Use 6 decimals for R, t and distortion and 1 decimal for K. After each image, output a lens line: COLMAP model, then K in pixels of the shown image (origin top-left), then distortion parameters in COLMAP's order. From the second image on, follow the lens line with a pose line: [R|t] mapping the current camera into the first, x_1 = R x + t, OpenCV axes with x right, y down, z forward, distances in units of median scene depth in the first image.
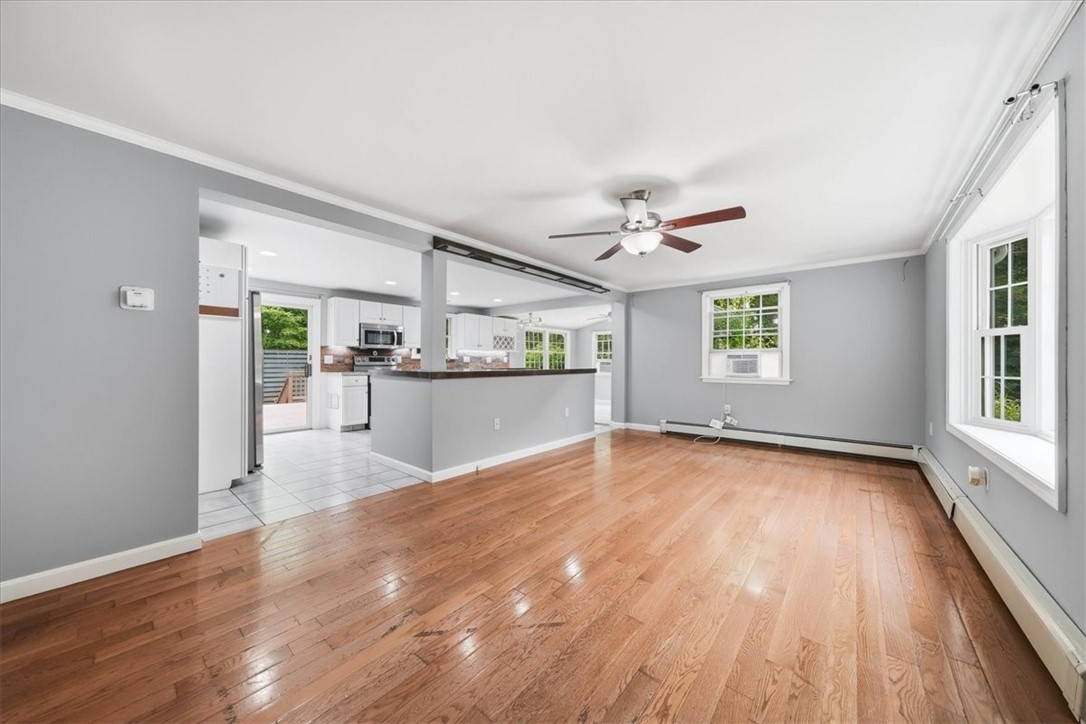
lens RADIAL K [[374.6, 0, 539.8], [0, 374.6, 359.3], [0, 0, 1]] dist [-0.006922, 0.000481]
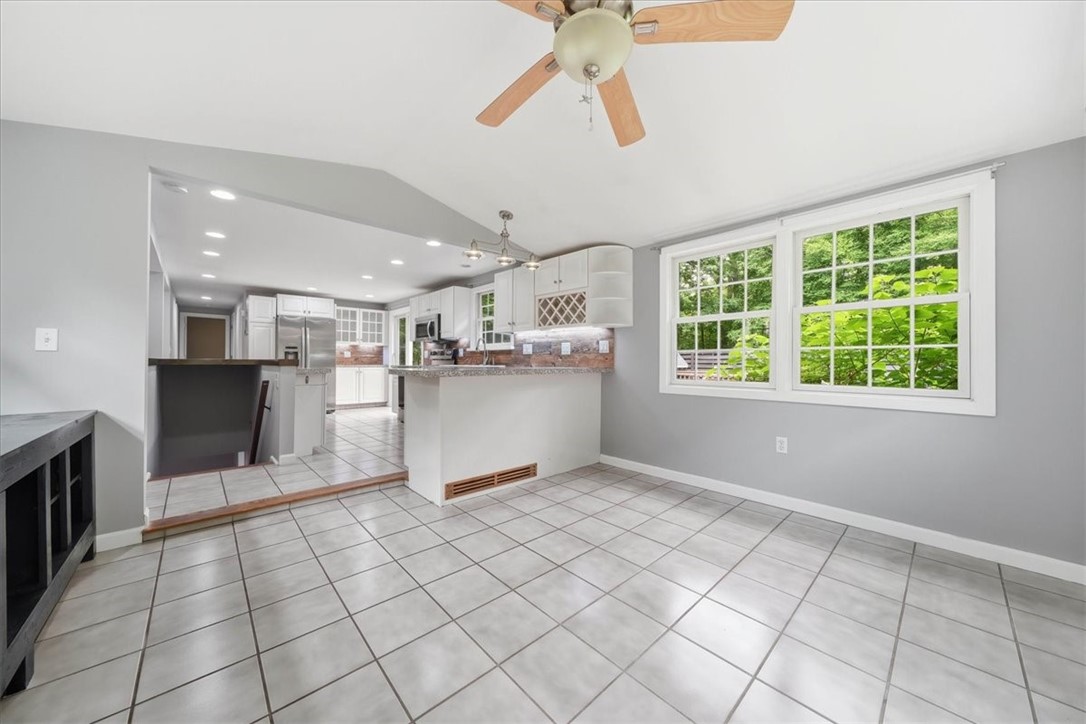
lens RADIAL K [[374.6, 0, 539.9], [0, 374.6, 360.2], [0, 0, 1]] dist [-0.006922, 0.000481]
pose [[-0.117040, -0.005758, -0.993110, 0.663524], [0.003848, 0.999973, -0.006251, 0.036435], [0.993120, -0.004554, -0.117015, 1.917744]]
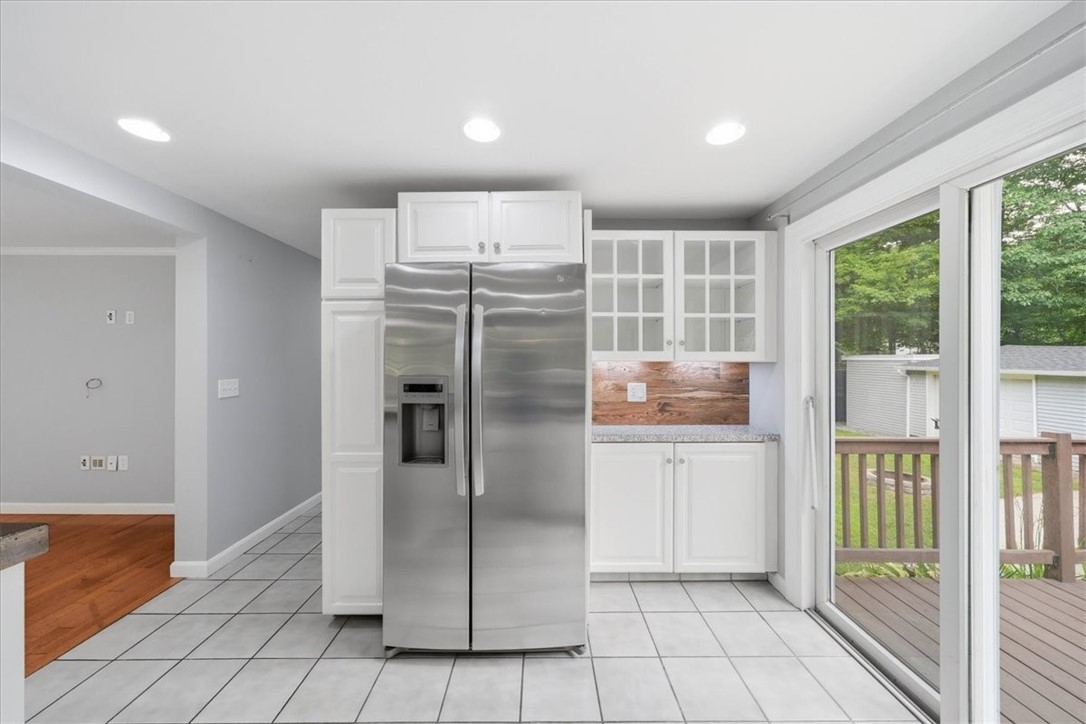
lens RADIAL K [[413.7, 0, 534.9], [0, 413.7, 357.9], [0, 0, 1]] dist [-0.006286, 0.001820]
pose [[-0.762114, -0.003594, -0.647432, -0.427709], [0.002806, 0.999957, -0.008854, -0.046433], [0.647436, -0.008564, -0.762071, 1.206842]]
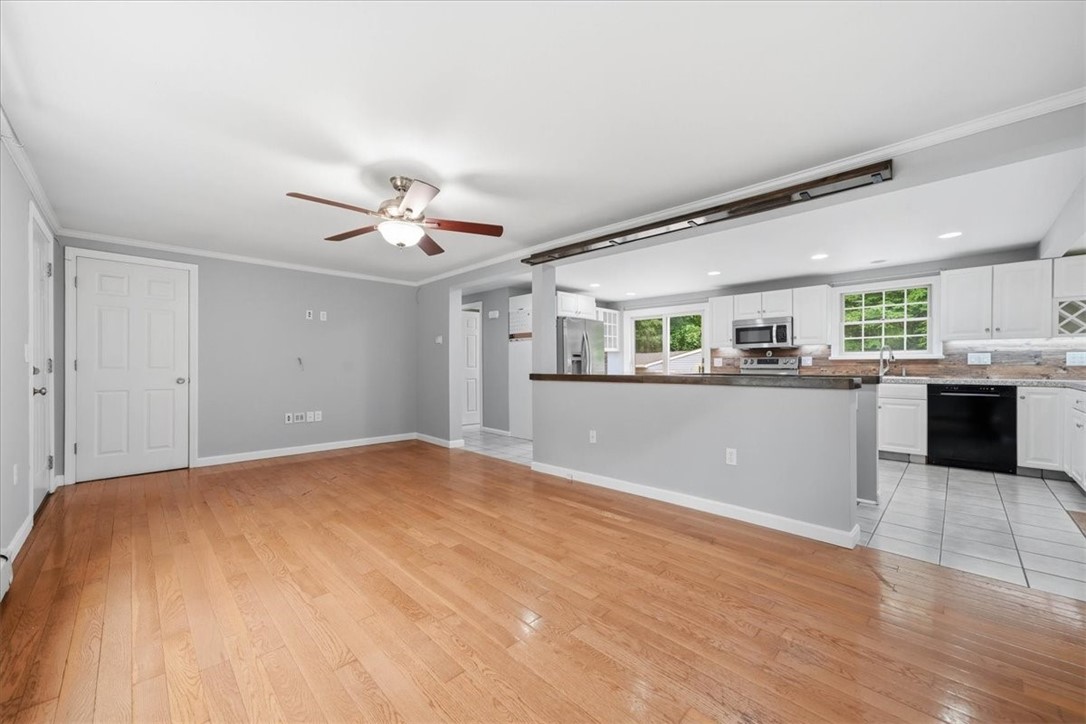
lens RADIAL K [[413.7, 0, 534.6], [0, 413.7, 362.2], [0, 0, 1]] dist [-0.006286, 0.001820]
pose [[-0.092151, -0.007475, -0.995717, 0.716223], [0.007679, 0.999937, -0.008217, 0.007803], [0.995715, -0.008404, -0.092088, 0.813996]]
